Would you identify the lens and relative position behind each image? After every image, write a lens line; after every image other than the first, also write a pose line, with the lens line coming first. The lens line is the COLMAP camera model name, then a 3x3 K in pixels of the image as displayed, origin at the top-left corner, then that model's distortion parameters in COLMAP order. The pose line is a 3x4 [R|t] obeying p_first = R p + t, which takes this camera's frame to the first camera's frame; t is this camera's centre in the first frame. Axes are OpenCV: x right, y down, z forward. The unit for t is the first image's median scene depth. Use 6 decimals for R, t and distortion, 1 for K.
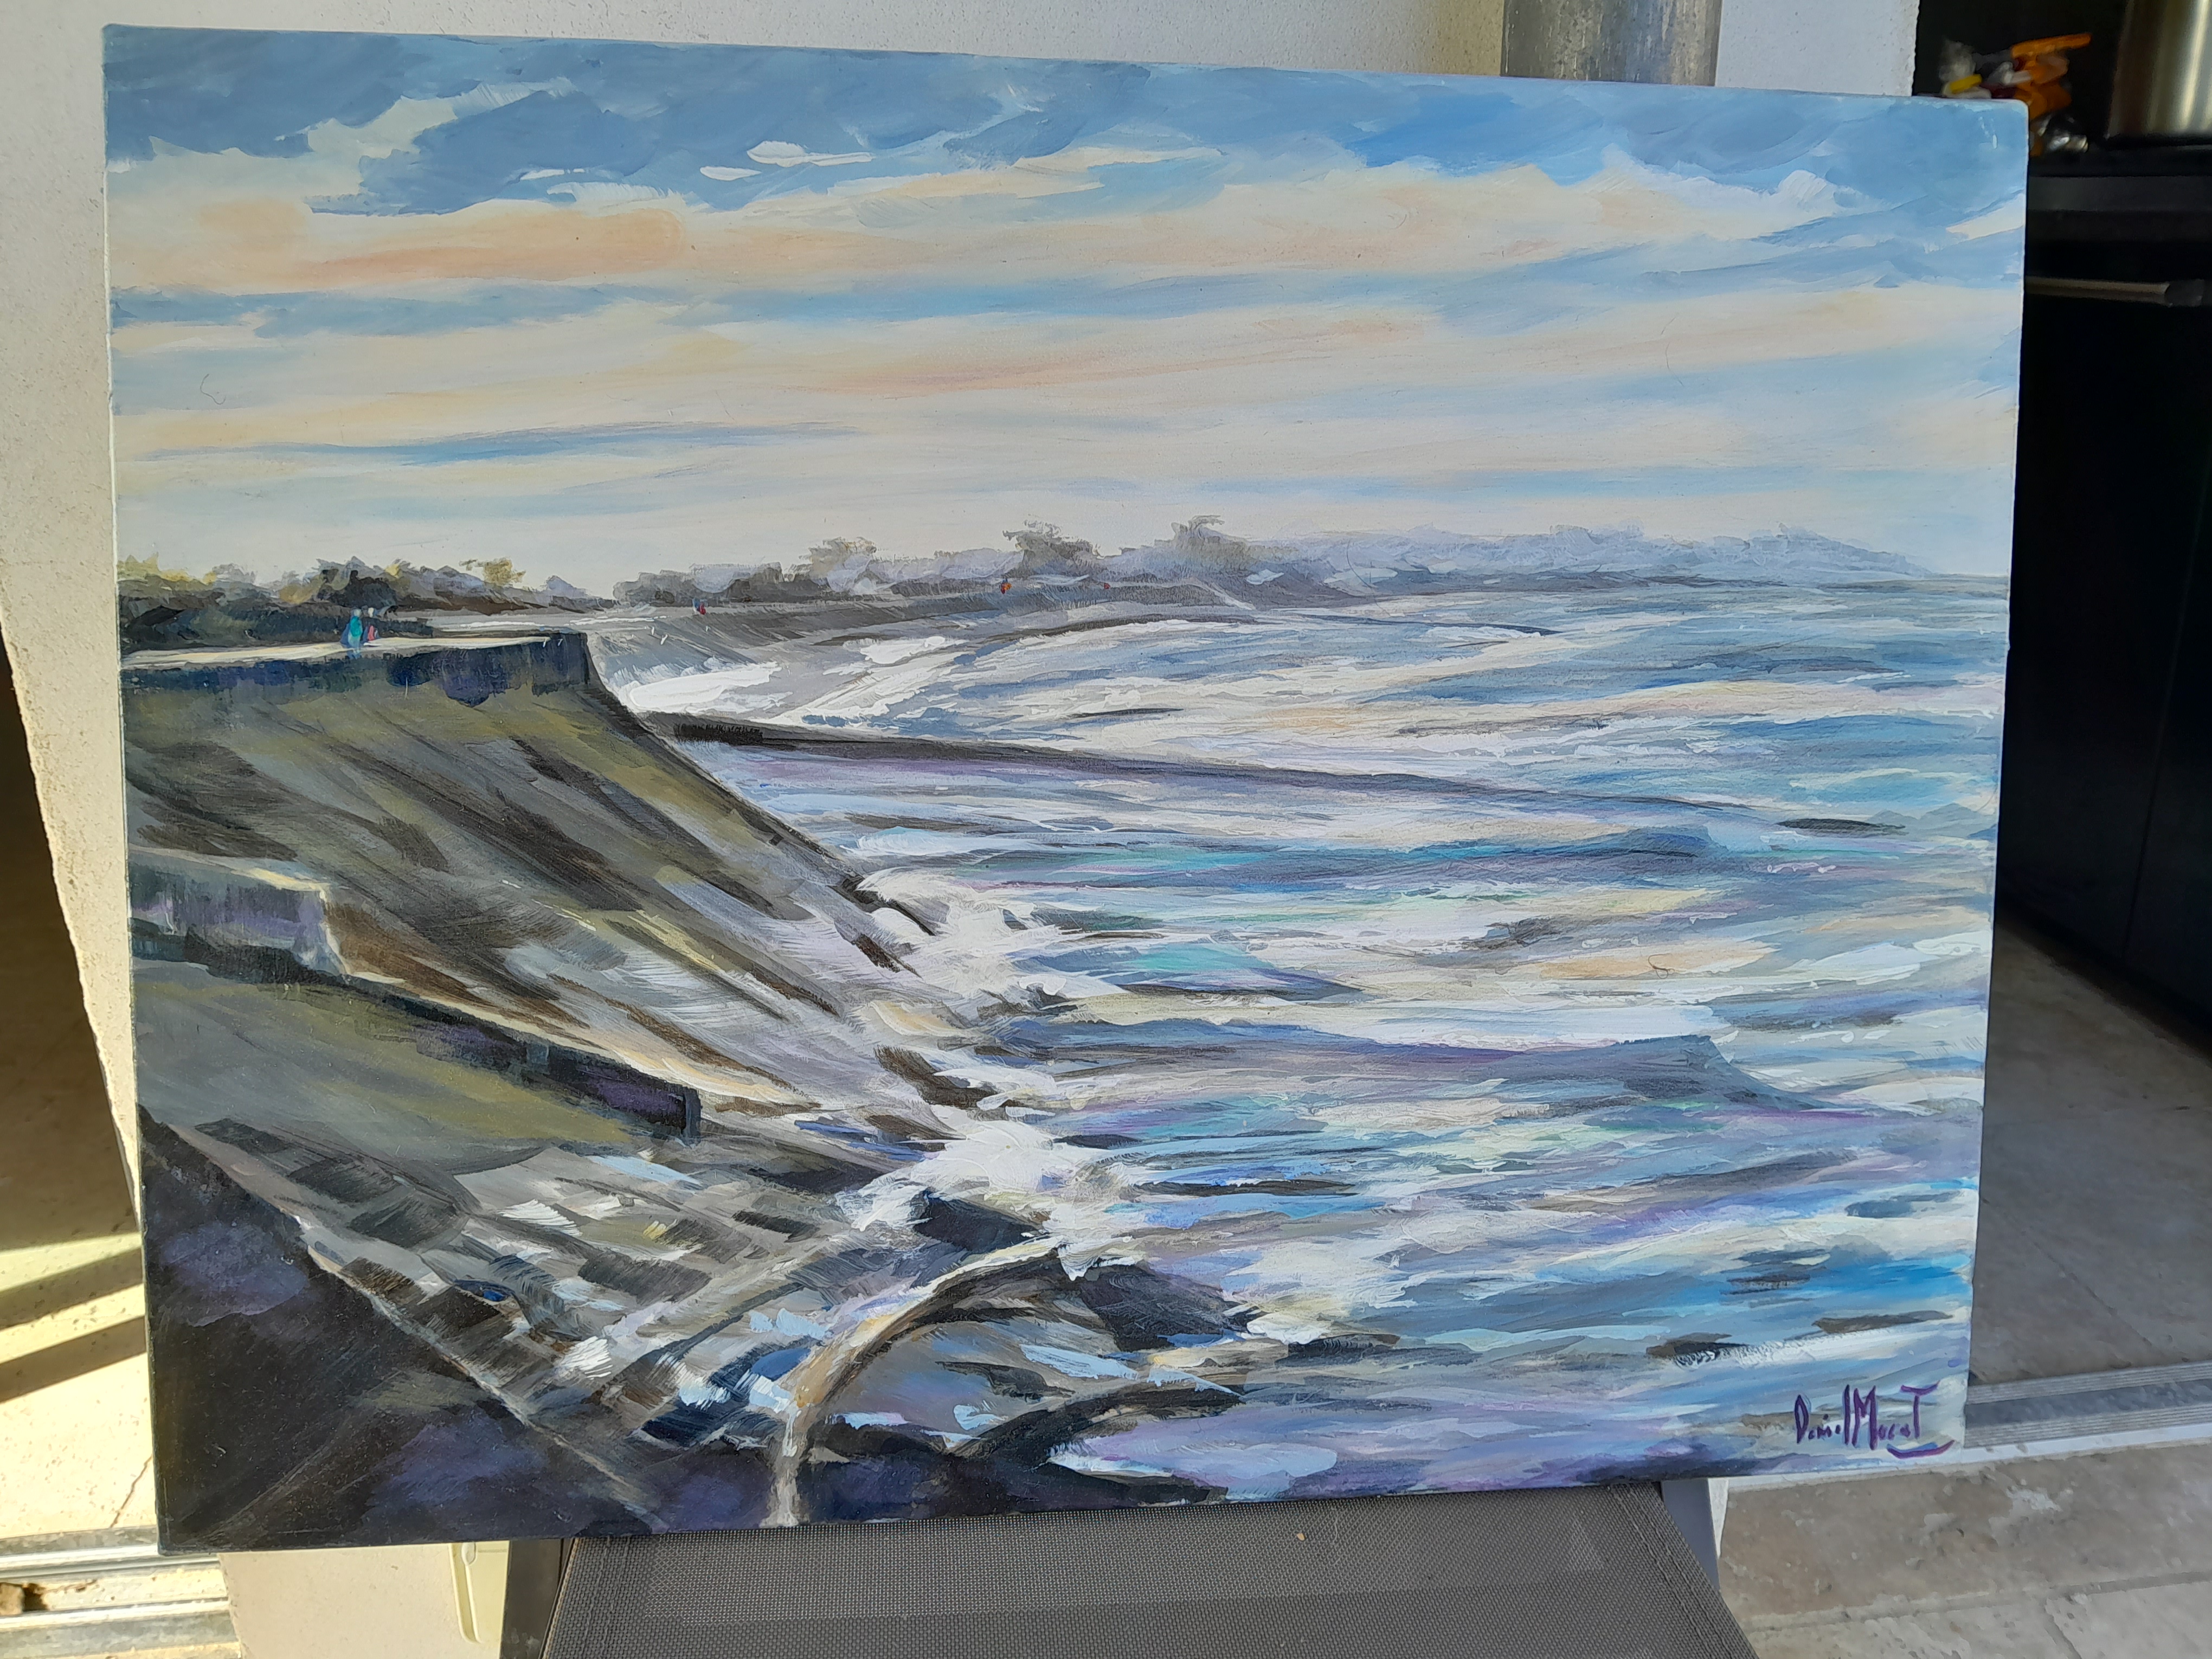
lens RADIAL K [[1656.0, 0, 1122.5], [0, 1656.0, 846.9], [0, 0, 1]] dist [-0.047963, 0.010798]
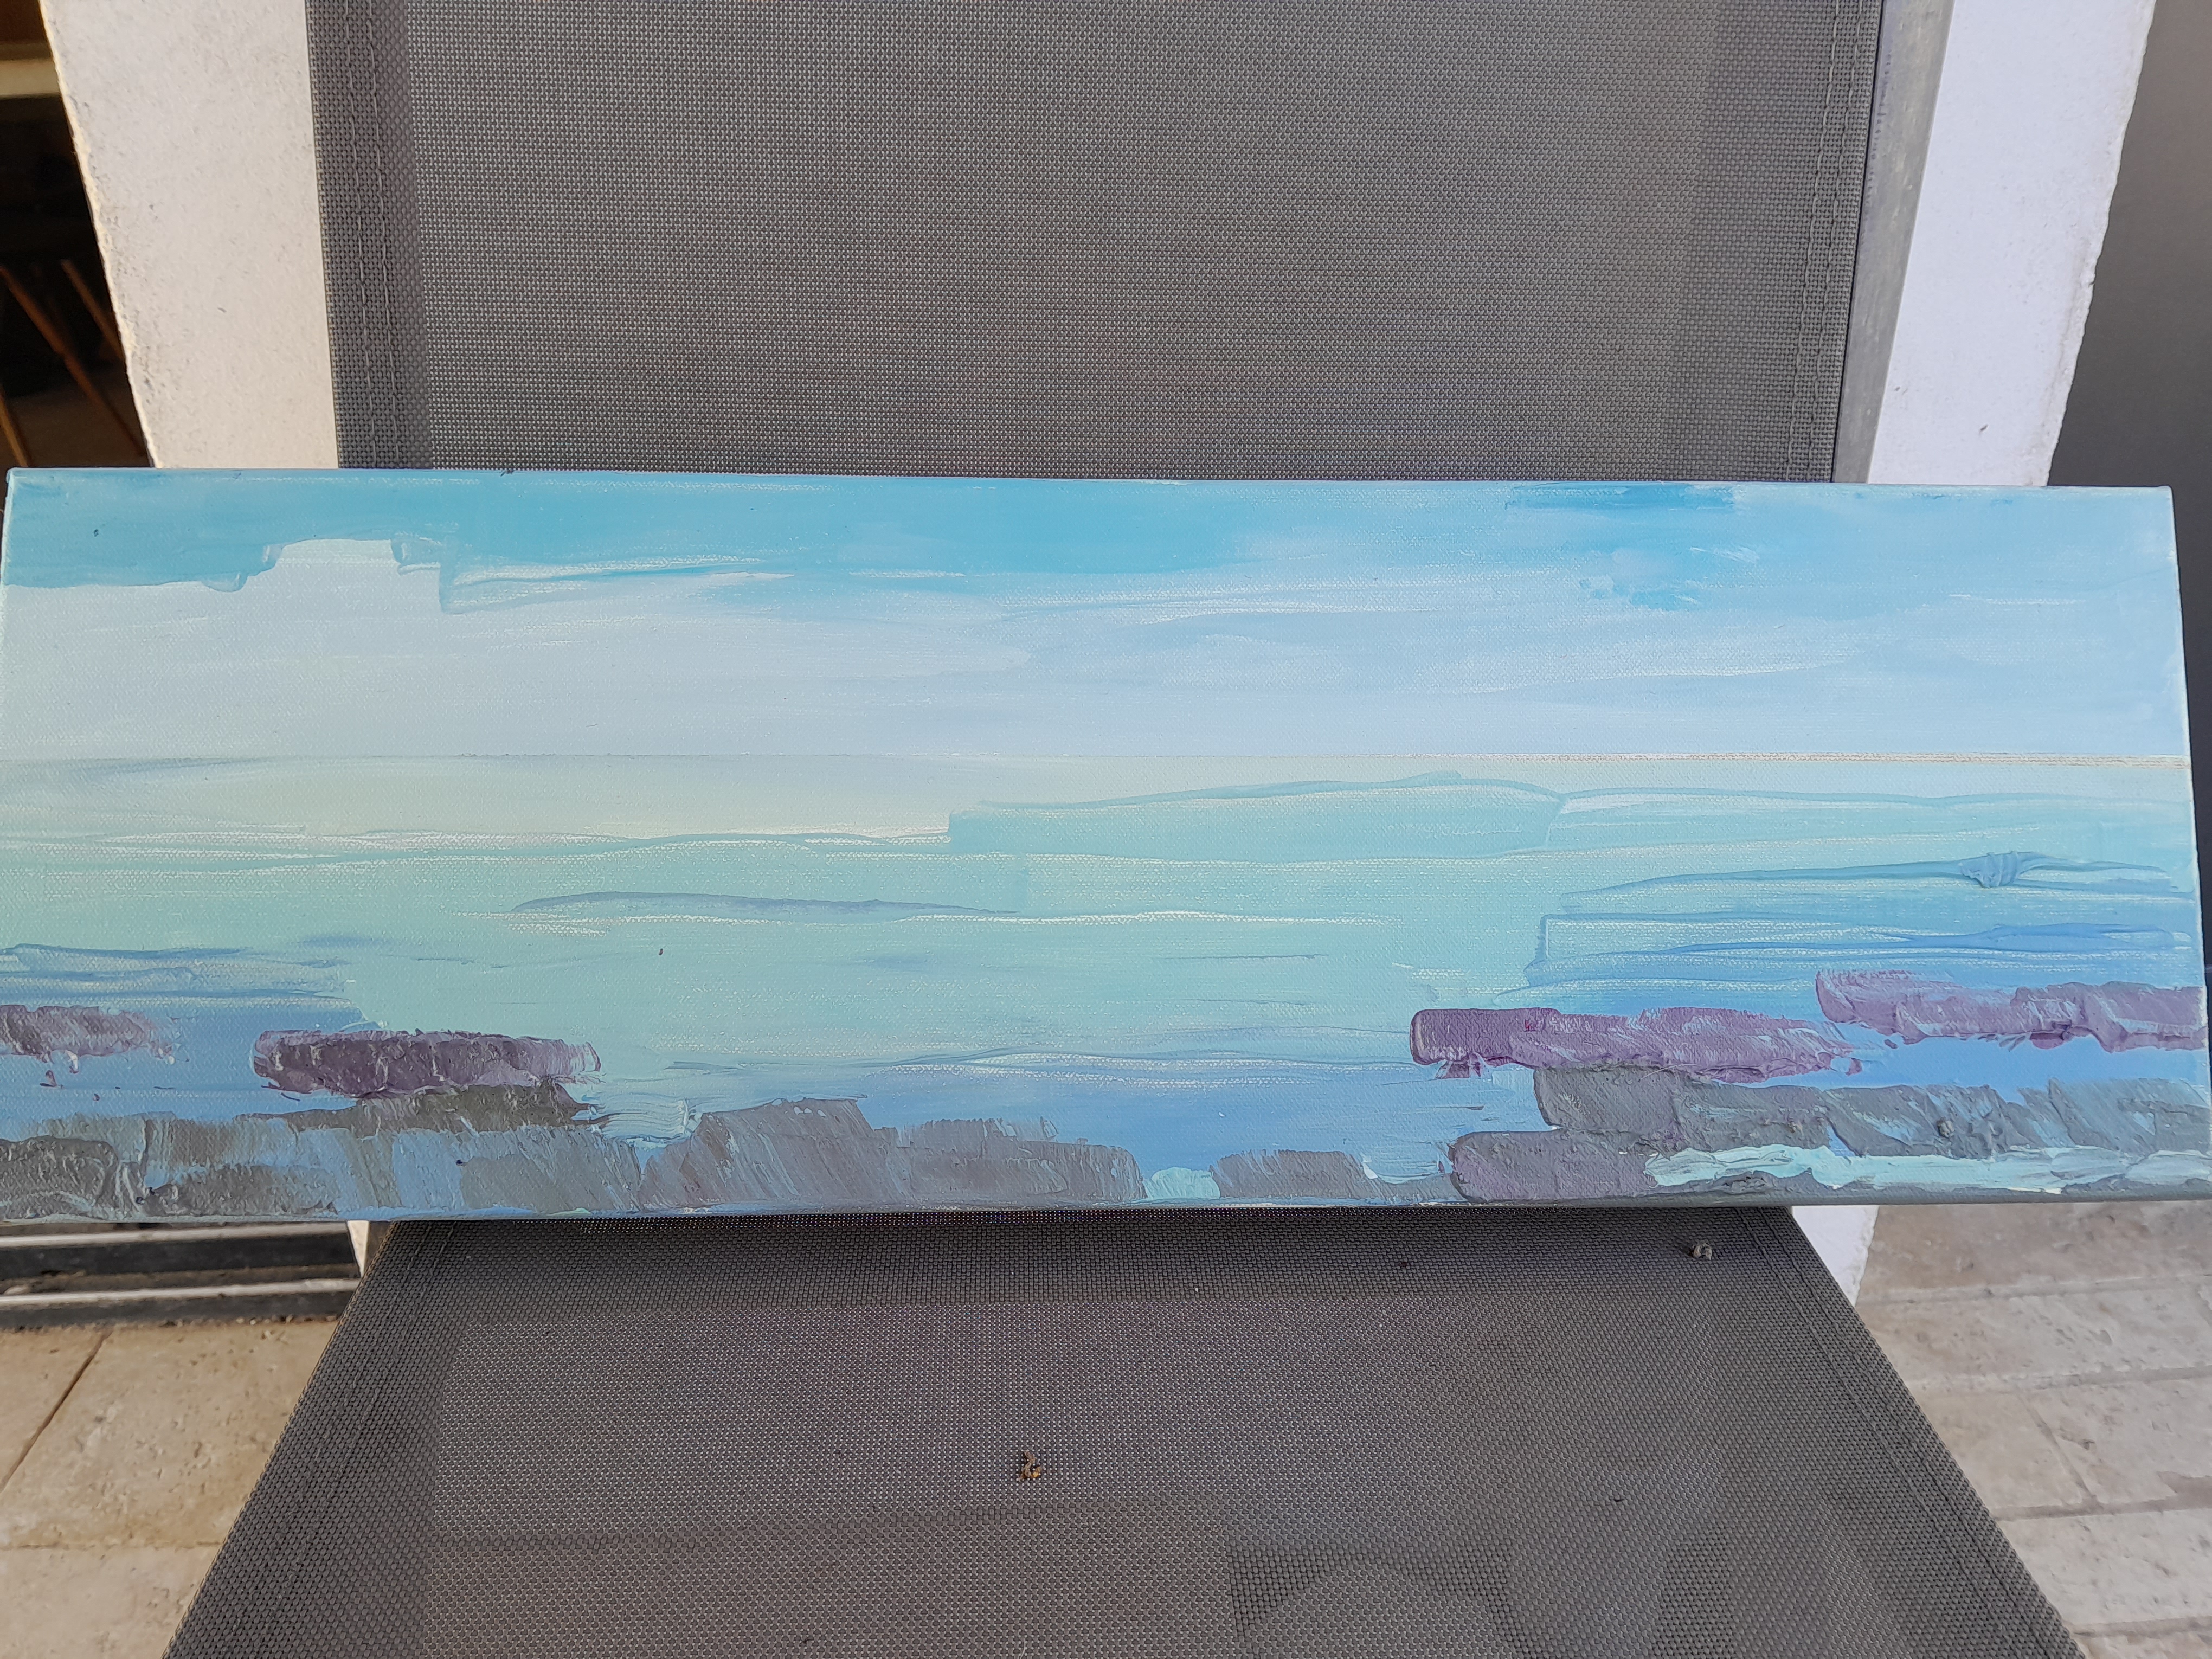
lens RADIAL K [[1656.0, 0, 1121.8], [0, 1656.0, 839.8], [0, 0, 1]] dist [-0.047963, 0.010798]
pose [[0.998699, 0.024750, -0.044591, -0.029788], [-0.019095, 0.992216, 0.123059, 0.095704], [0.047290, -0.122047, 0.991397, 0.051257]]
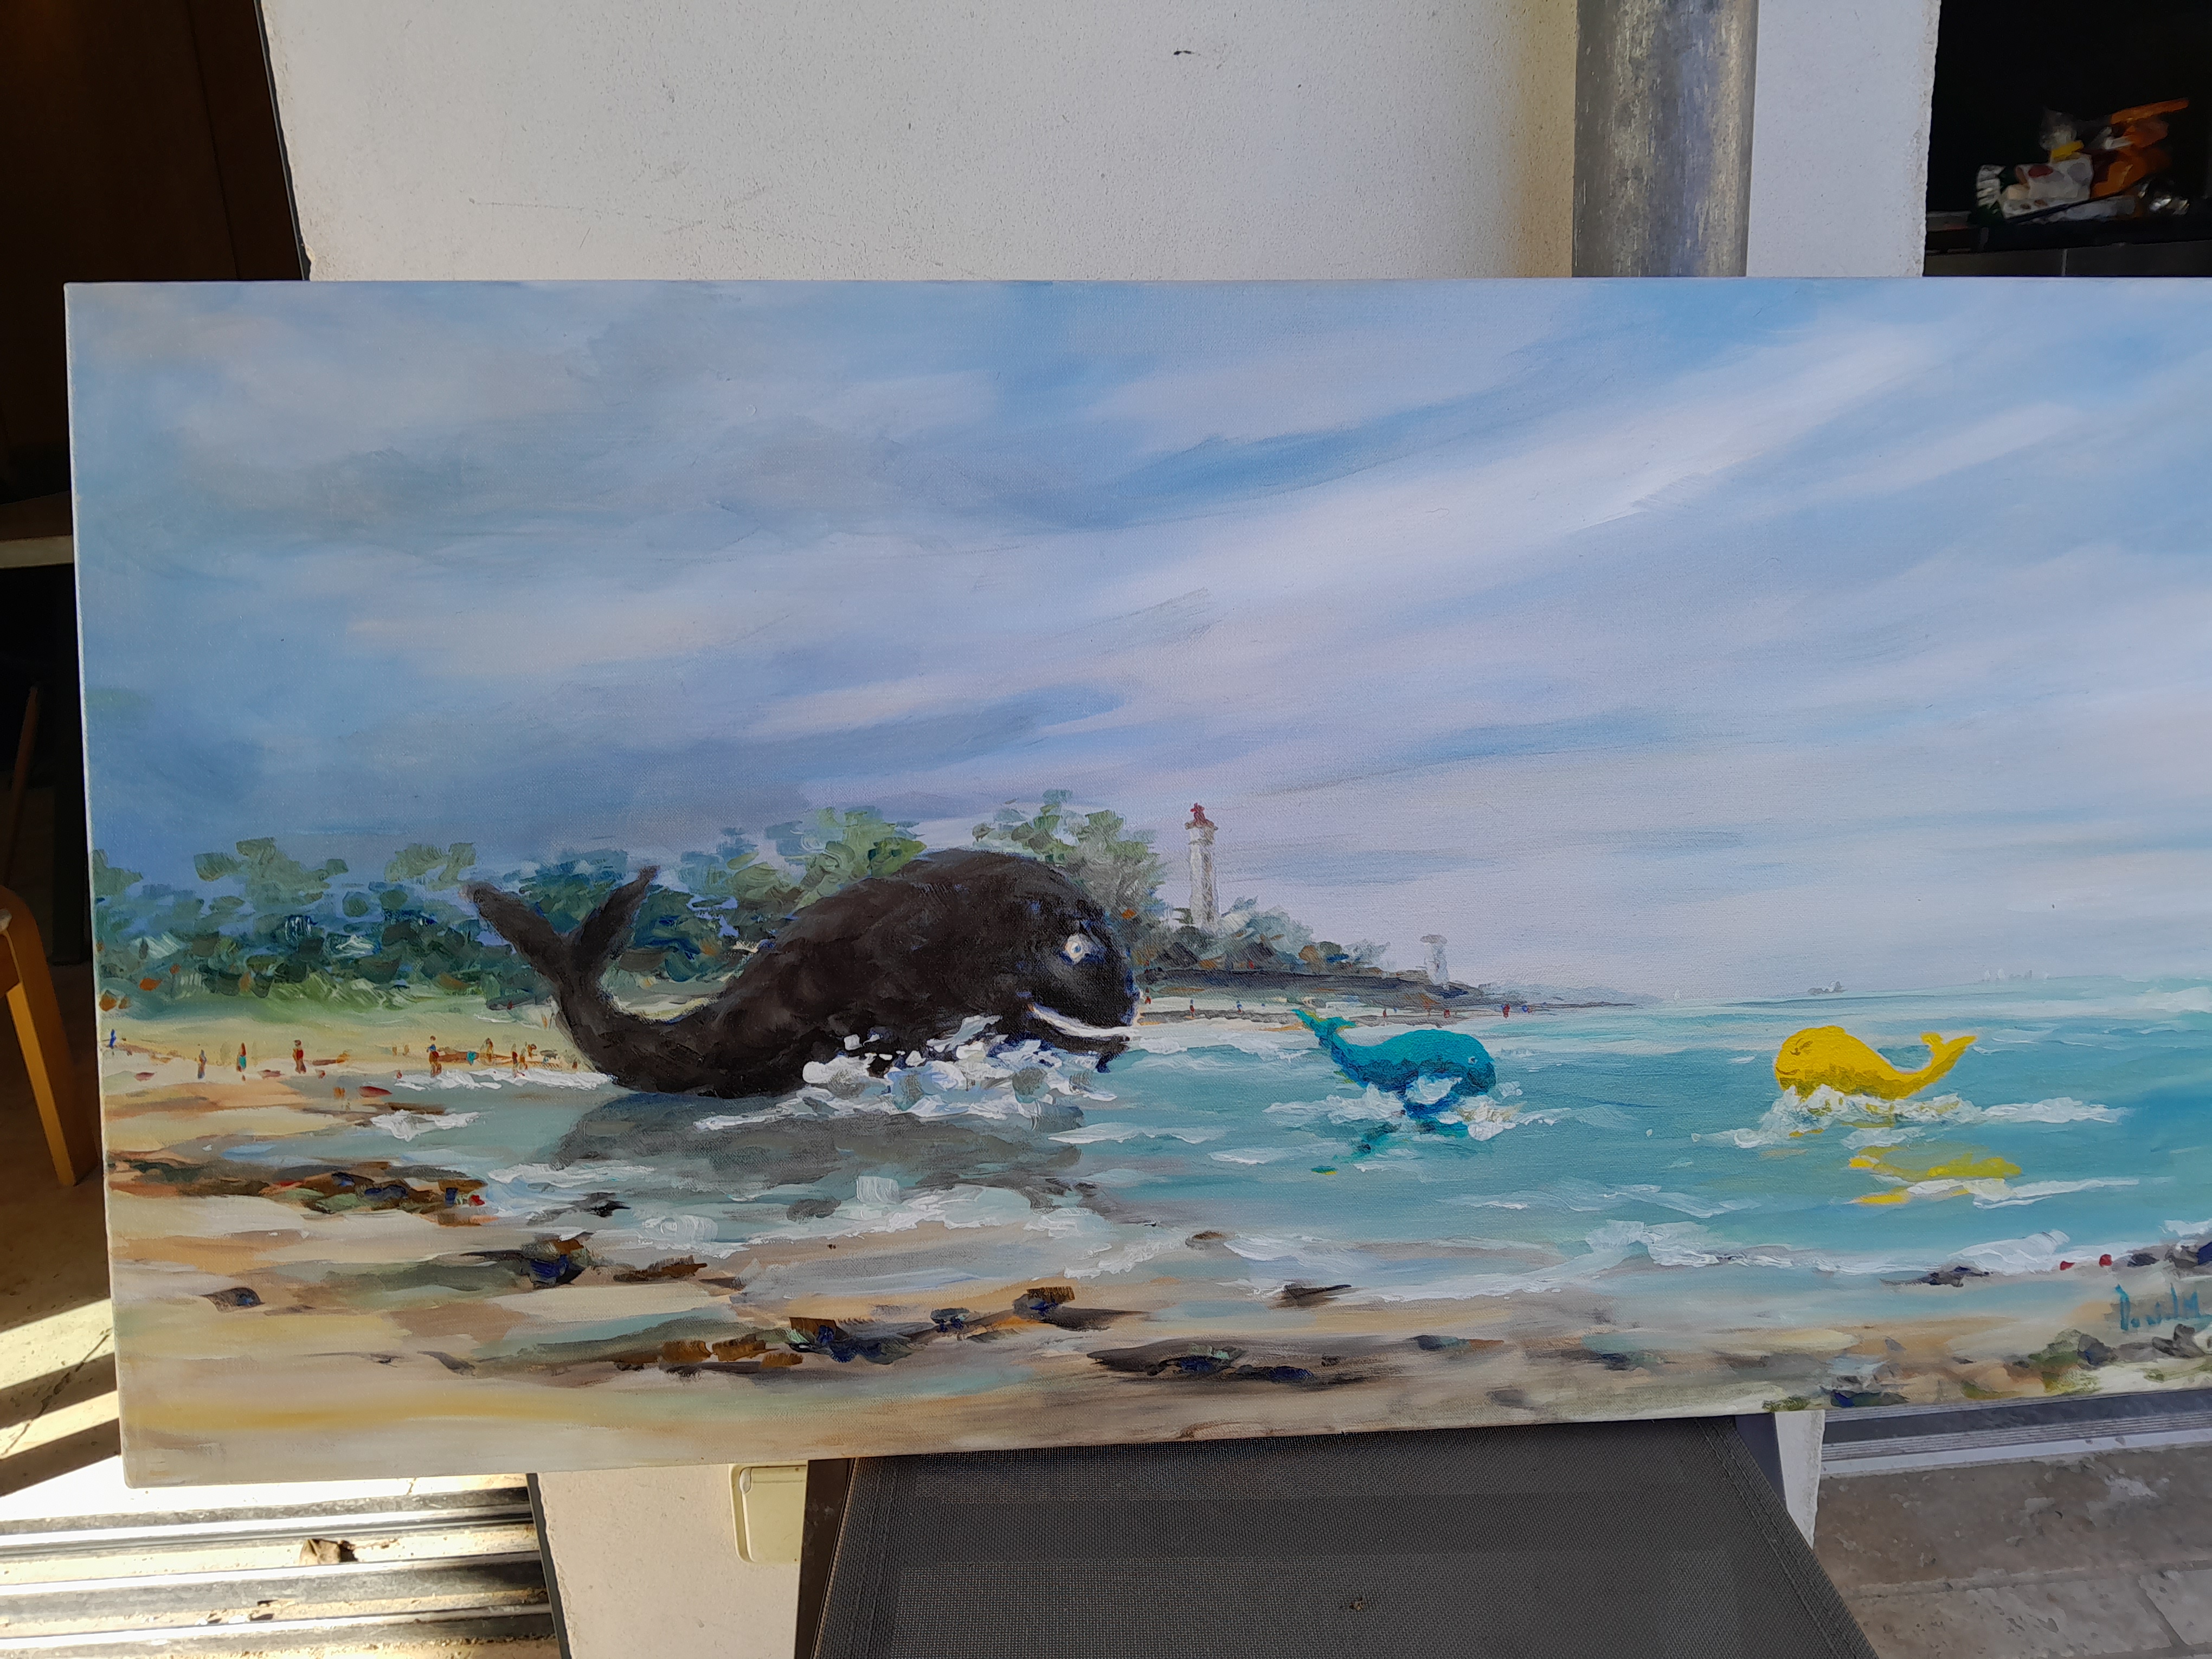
lens RADIAL K [[1656.0, 0, 1128.5], [0, 1656.0, 853.6], [0, 0, 1]] dist [-0.047963, 0.010798]
pose [[0.996612, -0.017556, -0.080346, -0.008024], [0.015052, 0.999385, -0.031672, 0.006564], [0.080852, 0.030355, 0.996264, -0.143450]]
